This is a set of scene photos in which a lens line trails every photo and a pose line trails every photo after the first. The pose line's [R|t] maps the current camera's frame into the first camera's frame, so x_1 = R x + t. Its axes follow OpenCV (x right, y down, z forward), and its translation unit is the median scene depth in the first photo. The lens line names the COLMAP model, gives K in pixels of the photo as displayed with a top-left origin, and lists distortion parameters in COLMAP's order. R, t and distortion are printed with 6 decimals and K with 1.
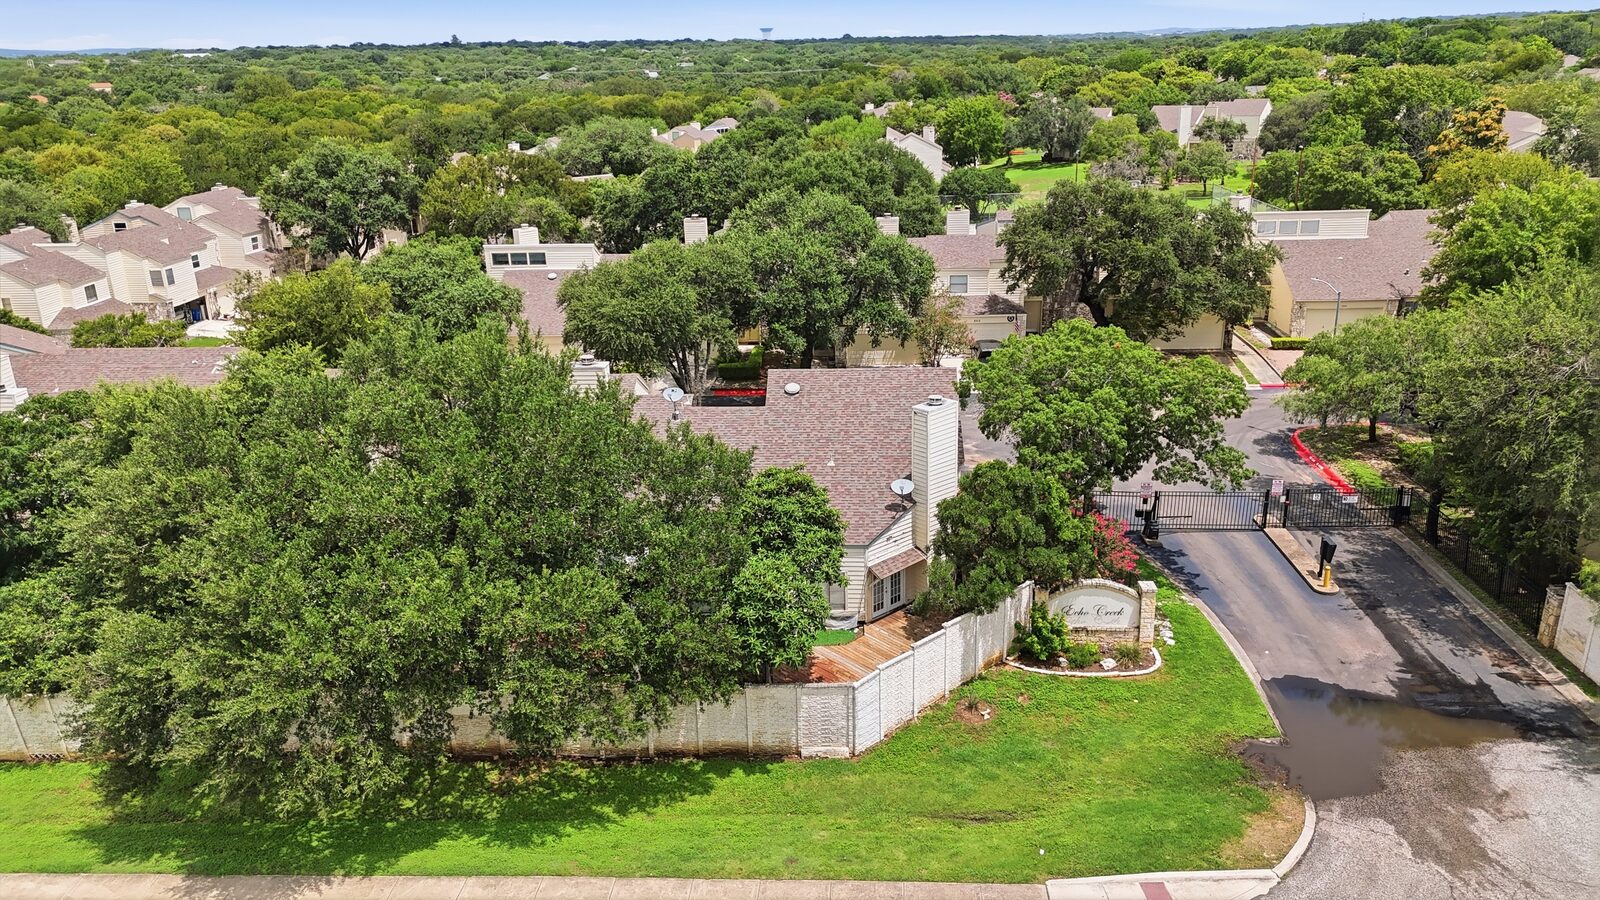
lens RADIAL K [[1185.8, 0, 801.6], [0, 1185.8, 451.2], [0, 0, 1]] dist [0.054425, -0.046493]
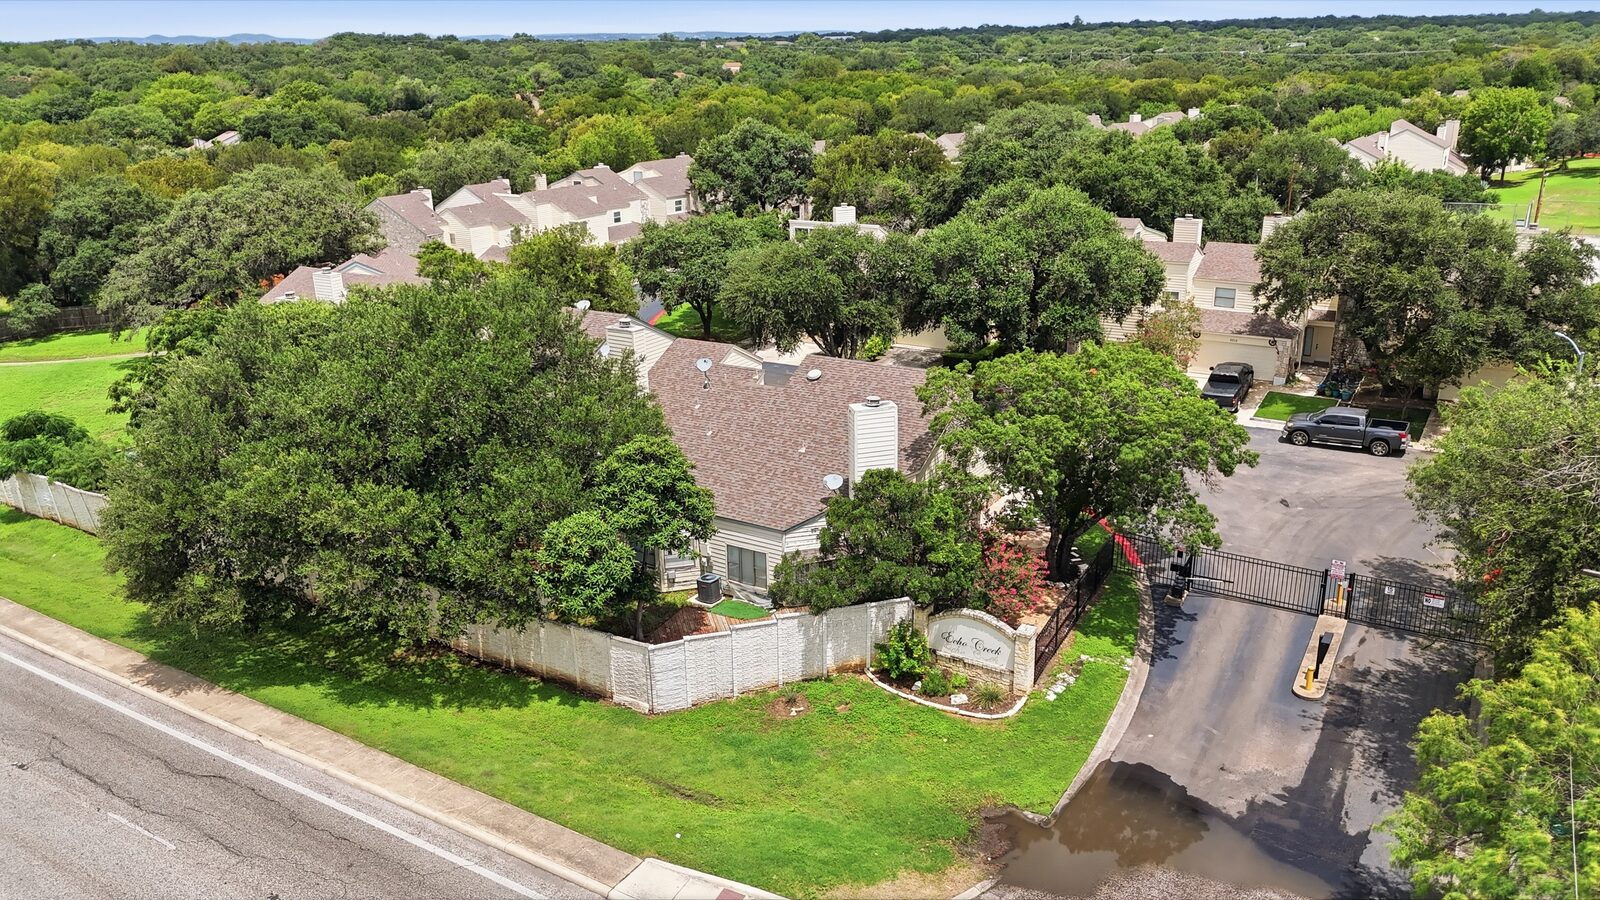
lens RADIAL K [[1185.8, 0, 804.5], [0, 1185.8, 458.7], [0, 0, 1]] dist [0.054425, -0.046493]
pose [[0.878004, 0.163512, -0.449859, 0.528261], [-0.154346, 0.986355, 0.057273, -0.044101], [0.453085, 0.019148, 0.891262, 0.095570]]
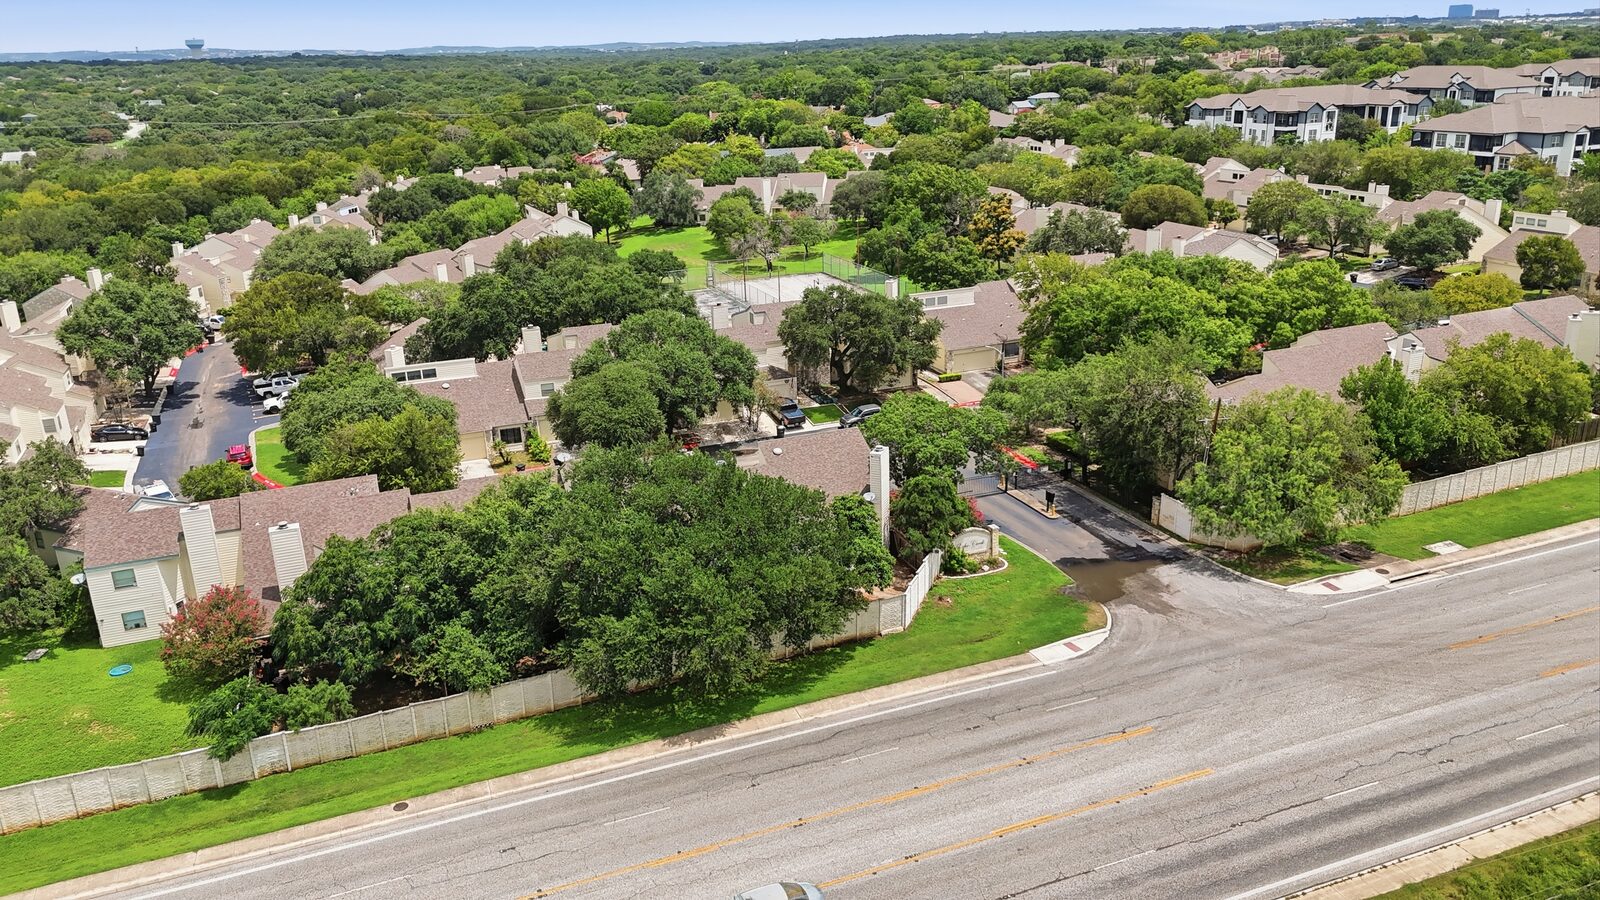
lens RADIAL K [[1185.8, 0, 793.2], [0, 1185.8, 444.4], [0, 0, 1]] dist [0.054425, -0.046493]
pose [[0.912450, -0.134045, 0.386610, -0.757829], [0.139960, 0.990072, 0.012951, -0.095578], [-0.384508, 0.042293, 0.922153, -0.701559]]
